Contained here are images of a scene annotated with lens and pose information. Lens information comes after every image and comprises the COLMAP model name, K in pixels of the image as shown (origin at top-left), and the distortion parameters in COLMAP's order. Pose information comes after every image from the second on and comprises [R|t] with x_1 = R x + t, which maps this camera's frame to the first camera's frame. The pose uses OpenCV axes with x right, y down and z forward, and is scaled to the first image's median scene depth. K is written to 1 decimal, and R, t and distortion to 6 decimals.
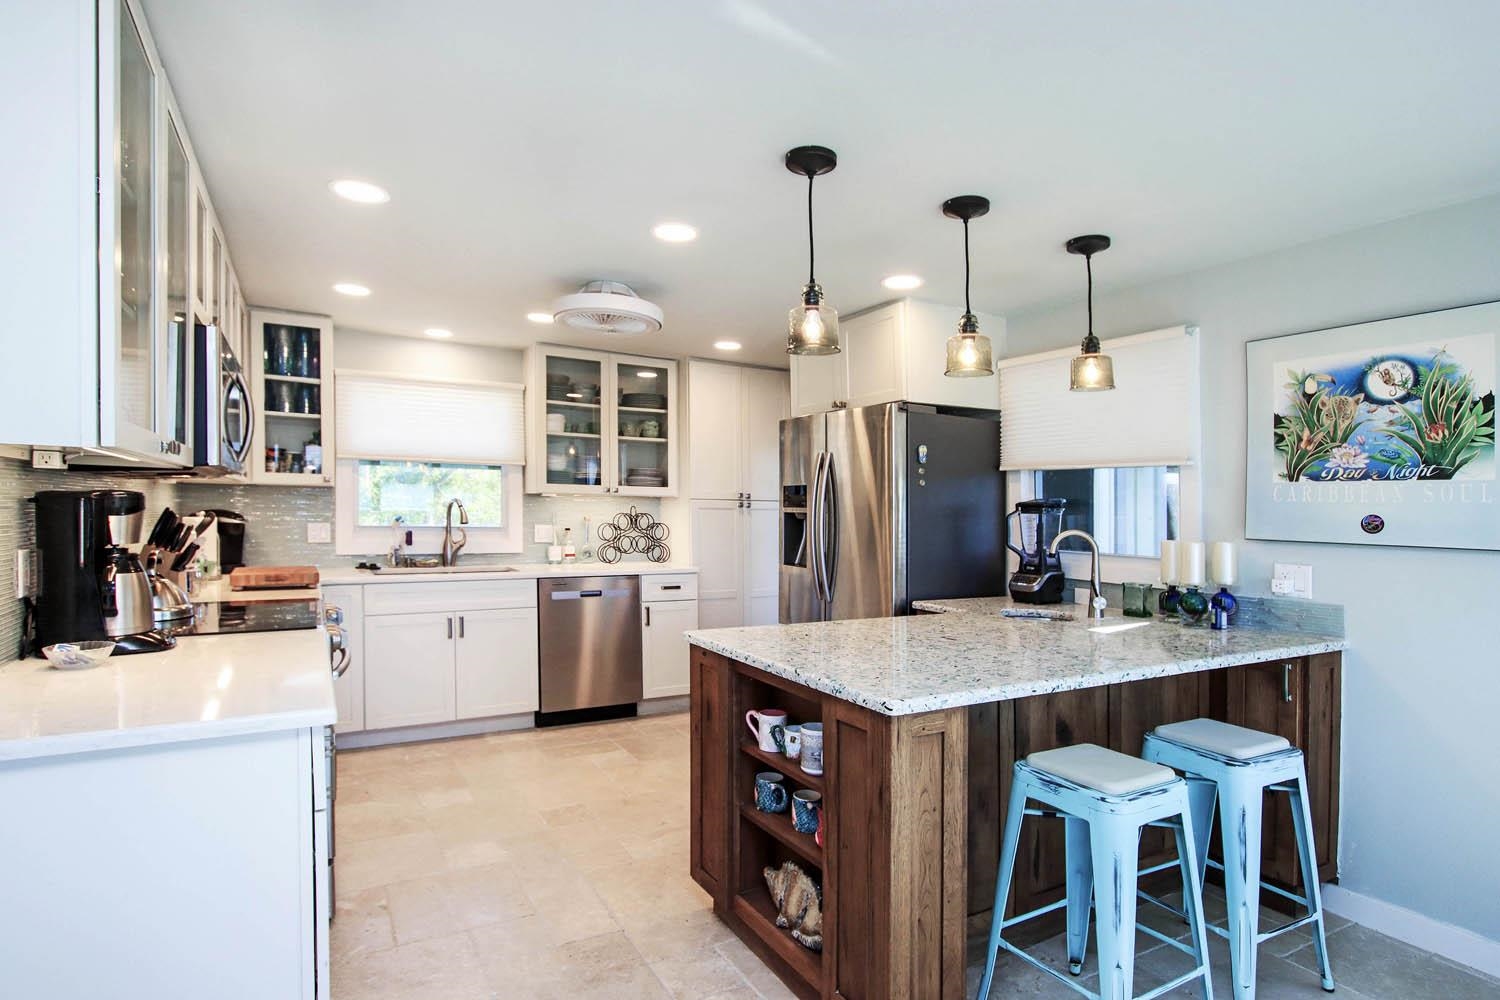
lens RADIAL K [[728.7, 0, 823.4], [0, 728.7, 503.2], [0, 0, 1]] dist [-0.011371, -0.000053]
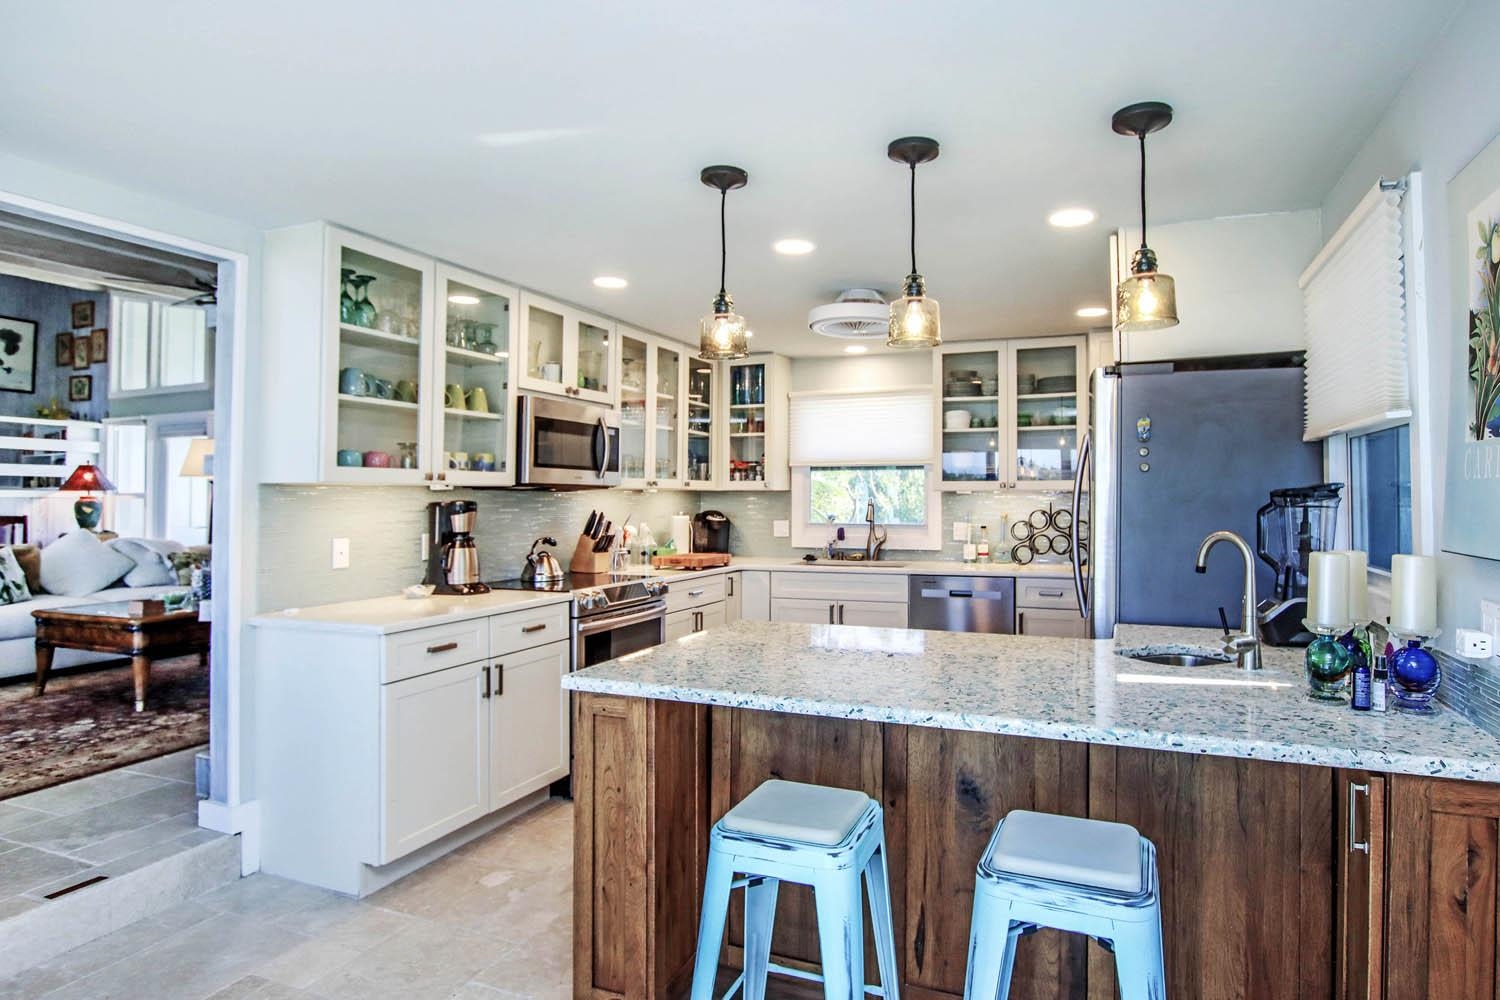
lens RADIAL K [[807.2, 0, 767.2], [0, 807.2, 476.9], [0, 0, 1]] dist [-0.028279, 0.003453]
pose [[0.631444, -0.040300, -0.774374, 0.346364], [0.018833, 0.999151, -0.036642, 0.003192], [0.775193, 0.008554, 0.631667, 0.119293]]
